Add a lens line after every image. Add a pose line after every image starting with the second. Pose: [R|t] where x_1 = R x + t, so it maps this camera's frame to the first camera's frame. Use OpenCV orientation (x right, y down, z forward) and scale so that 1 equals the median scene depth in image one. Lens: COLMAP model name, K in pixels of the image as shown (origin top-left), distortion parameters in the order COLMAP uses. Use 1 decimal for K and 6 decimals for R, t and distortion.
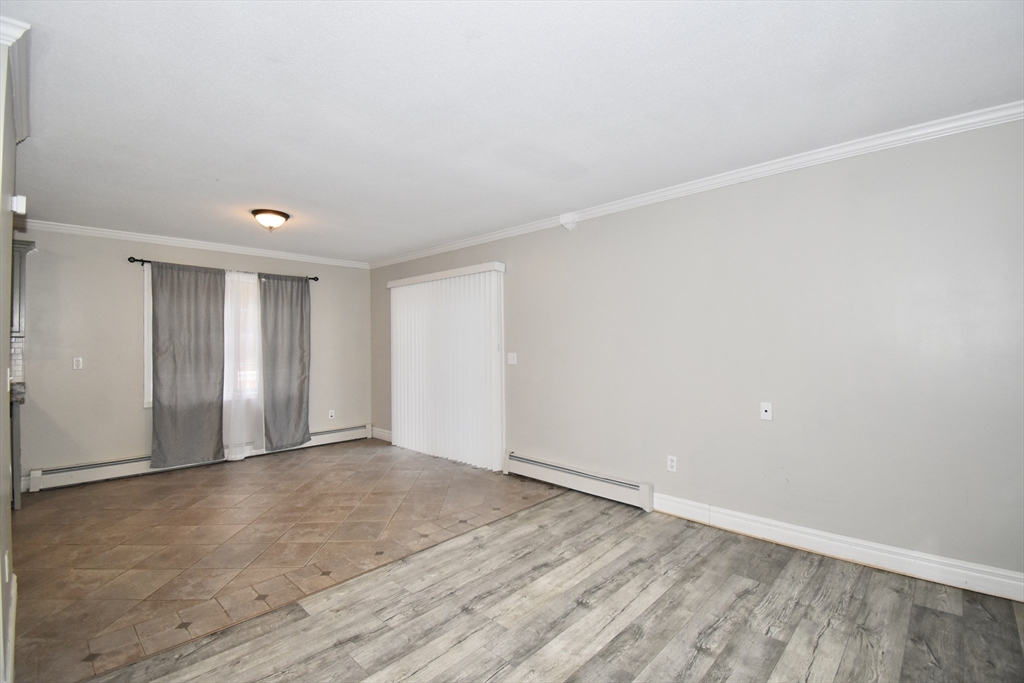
lens RADIAL K [[460.2, 0, 518.2], [0, 460.2, 338.1], [0, 0, 1]] dist [0.023214, -0.028181]
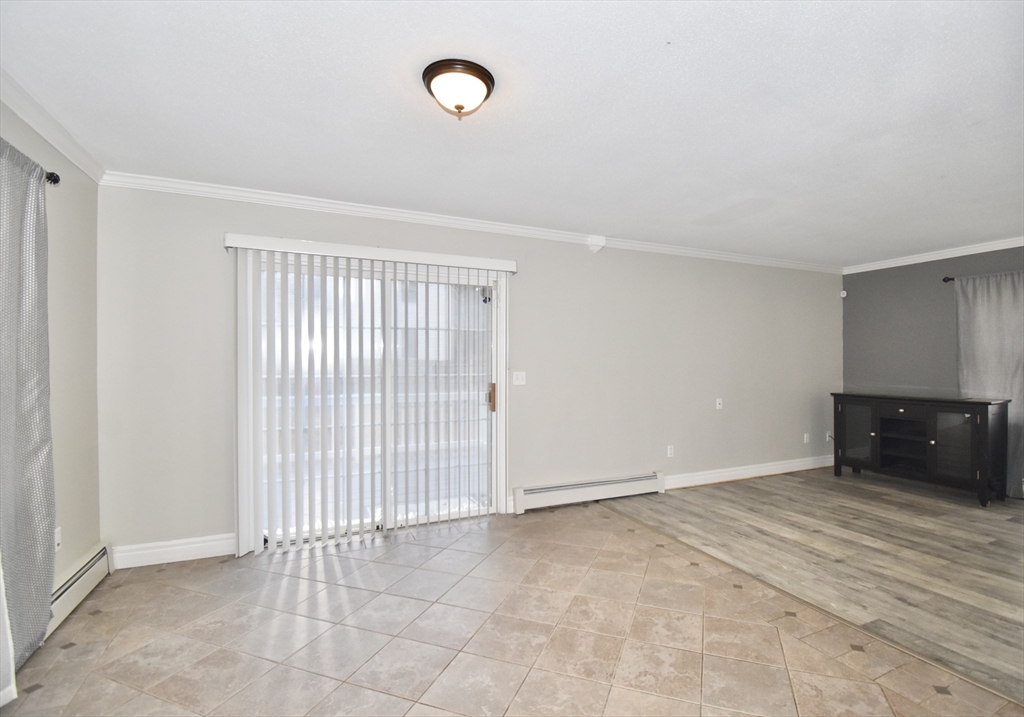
lens RADIAL K [[477.8, 0, 544.6], [0, 477.8, 364.2], [0, 0, 1]] dist [0.024101, -0.030621]
pose [[0.354595, 0.007270, 0.934992, -1.135625], [-0.014005, 0.999899, -0.002463, 0.026502], [-0.934915, -0.012221, 0.354660, 0.873824]]
